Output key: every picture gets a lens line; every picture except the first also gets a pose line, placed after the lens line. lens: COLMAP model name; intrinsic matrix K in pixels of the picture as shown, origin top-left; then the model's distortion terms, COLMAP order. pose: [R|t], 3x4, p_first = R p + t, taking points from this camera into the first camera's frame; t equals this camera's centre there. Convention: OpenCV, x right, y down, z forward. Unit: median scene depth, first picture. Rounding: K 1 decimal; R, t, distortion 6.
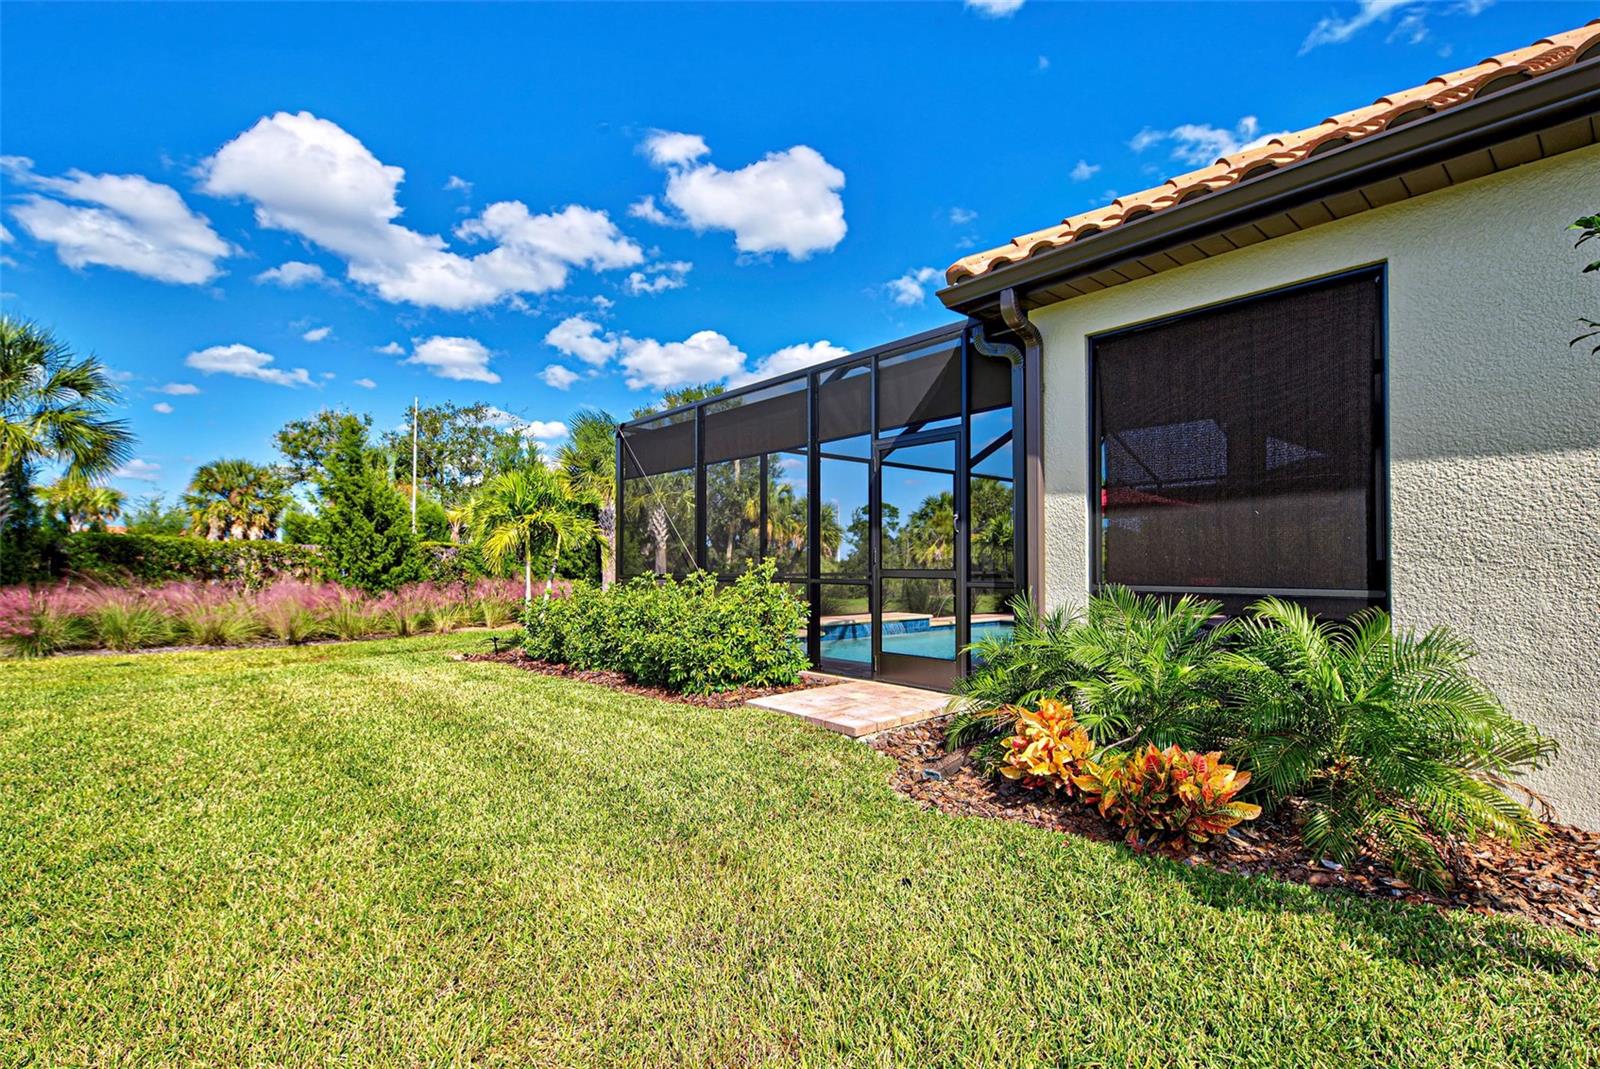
lens RADIAL K [[753.3, 0, 797.6], [0, 753.3, 537.7], [0, 0, 1]] dist [0.010765, -0.002097]
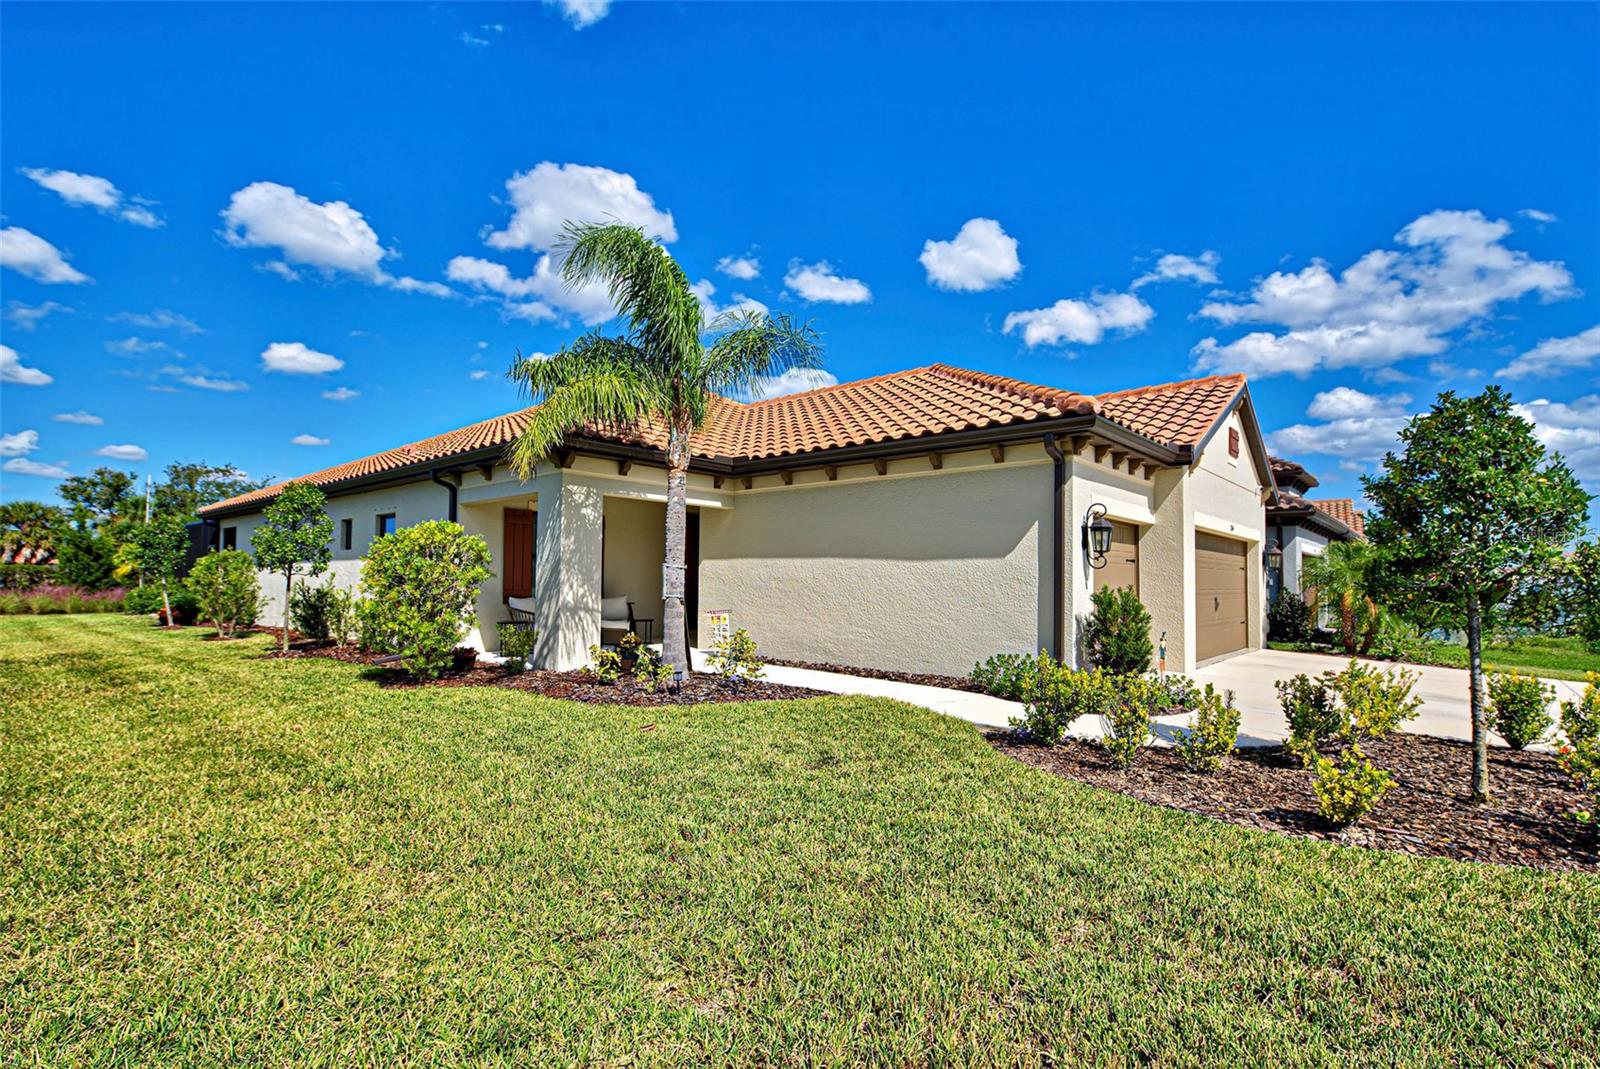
lens RADIAL K [[753.3, 0, 802.7], [0, 753.3, 544.4], [0, 0, 1]] dist [0.010765, -0.002097]
pose [[0.989765, 0.017665, 0.141610, 0.505582], [-0.016177, 0.999801, -0.011656, -0.029707], [-0.141787, 0.009246, 0.989854, -0.626652]]
